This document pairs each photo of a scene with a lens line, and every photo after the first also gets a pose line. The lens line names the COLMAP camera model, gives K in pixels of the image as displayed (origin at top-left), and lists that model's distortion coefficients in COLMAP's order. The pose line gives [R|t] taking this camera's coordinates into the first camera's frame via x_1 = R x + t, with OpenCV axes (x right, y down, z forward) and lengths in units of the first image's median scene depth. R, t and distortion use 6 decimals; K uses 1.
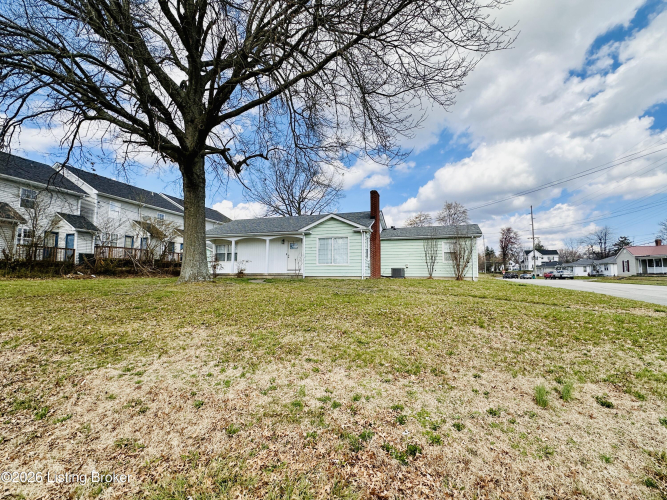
lens RADIAL K [[310.3, 0, 333.6], [0, 310.3, 251.7], [0, 0, 1]] dist [0.000337, 0.000141]
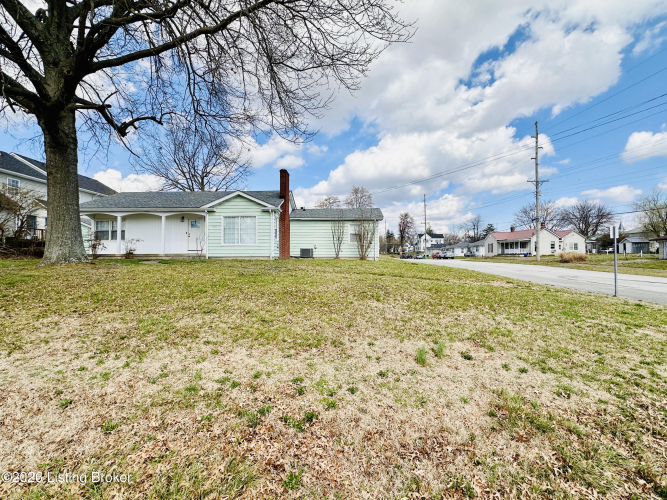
lens RADIAL K [[310.3, 0, 333.6], [0, 310.3, 251.7], [0, 0, 1]] dist [0.000337, 0.000141]
pose [[0.959427, 0.000537, 0.281956, 0.005954], [-0.017495, 0.998185, 0.057628, 0.003339], [-0.281414, -0.060223, 0.957695, 0.001342]]
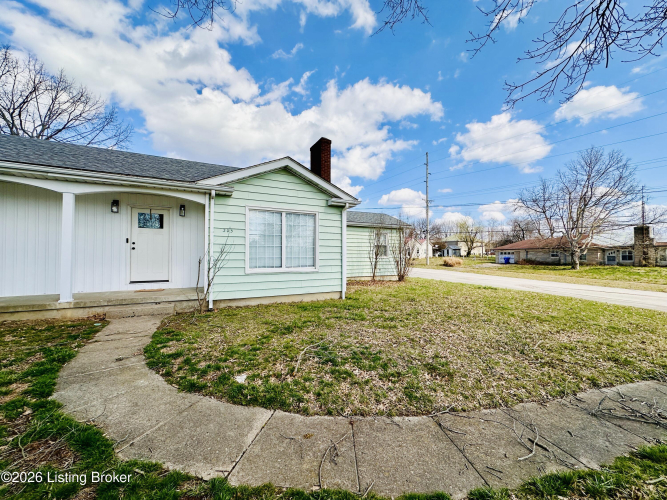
lens RADIAL K [[266.8, 0, 334.4], [0, 266.8, 253.0], [0, 0, 1]] dist [-0.001018, 0.000524]
pose [[0.699659, 0.001737, 0.714474, -0.234594], [-0.054944, 0.997167, 0.051381, -0.007971], [-0.712361, -0.075206, 0.697772, 0.669057]]
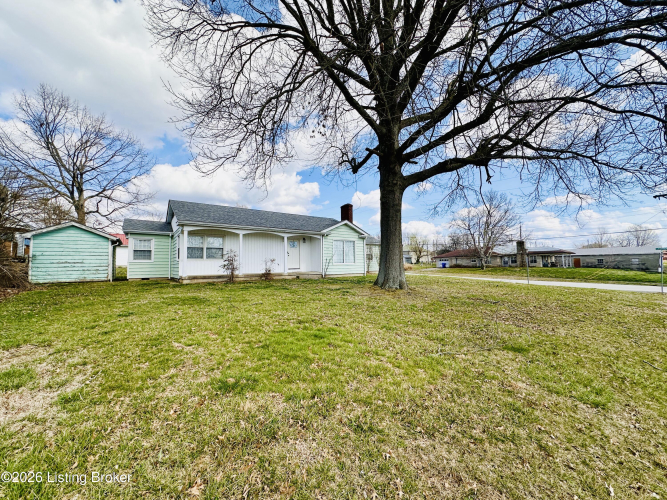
lens RADIAL K [[266.8, 0, 333.9], [0, 266.8, 248.9], [0, 0, 1]] dist [-0.002695, 0.000636]
pose [[0.578952, 0.038031, 0.814474, -0.835746], [-0.050480, 0.998667, -0.010749, -0.001427], [-0.813797, -0.034892, 0.580100, 0.455684]]
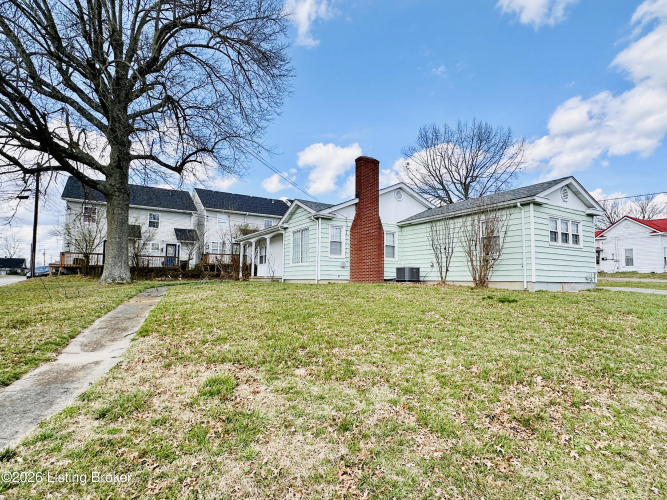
lens RADIAL K [[350.1, 0, 333.5], [0, 350.1, 250.0], [0, 0, 1]] dist [0.017675, -0.000125]
pose [[0.761834, -0.050505, -0.645801, 0.628938], [0.046243, 0.998653, -0.023548, 0.030321], [0.646120, -0.011924, 0.763143, 0.382391]]
